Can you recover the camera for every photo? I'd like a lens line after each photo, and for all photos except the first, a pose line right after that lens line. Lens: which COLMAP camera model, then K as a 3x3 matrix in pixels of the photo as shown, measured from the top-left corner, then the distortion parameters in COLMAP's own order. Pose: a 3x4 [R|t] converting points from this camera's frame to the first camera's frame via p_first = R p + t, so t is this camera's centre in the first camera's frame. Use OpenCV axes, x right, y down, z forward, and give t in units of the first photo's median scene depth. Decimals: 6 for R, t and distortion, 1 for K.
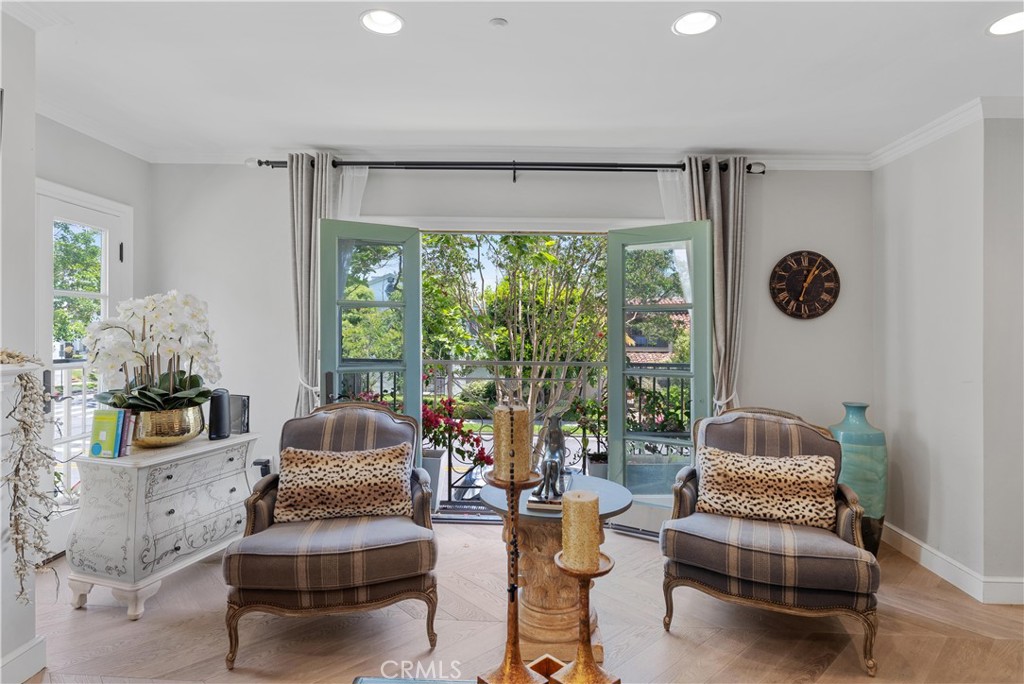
lens RADIAL K [[559.6, 0, 511.8], [0, 559.6, 328.1], [0, 0, 1]] dist [0.000614, -0.000016]
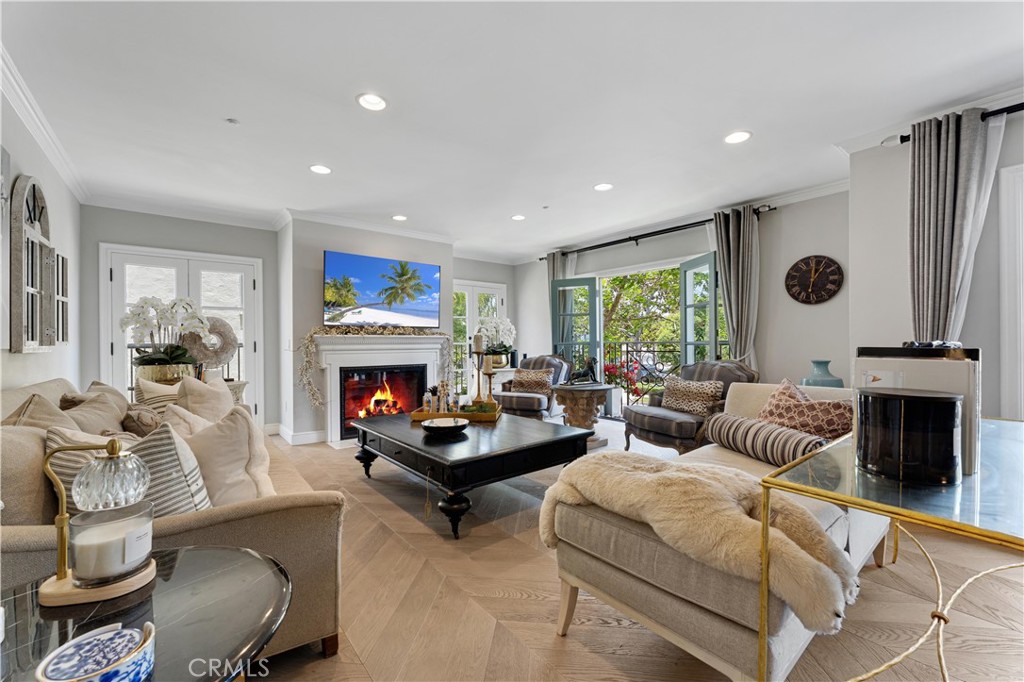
lens RADIAL K [[413.8, 0, 509.7], [0, 413.8, 344.9], [0, 0, 1]] dist [-0.000371, -0.000038]
pose [[0.647367, -0.013802, -0.762053, 0.822221], [0.013908, 0.999883, -0.006295, 0.082956], [0.762051, -0.006524, 0.647484, -0.259396]]
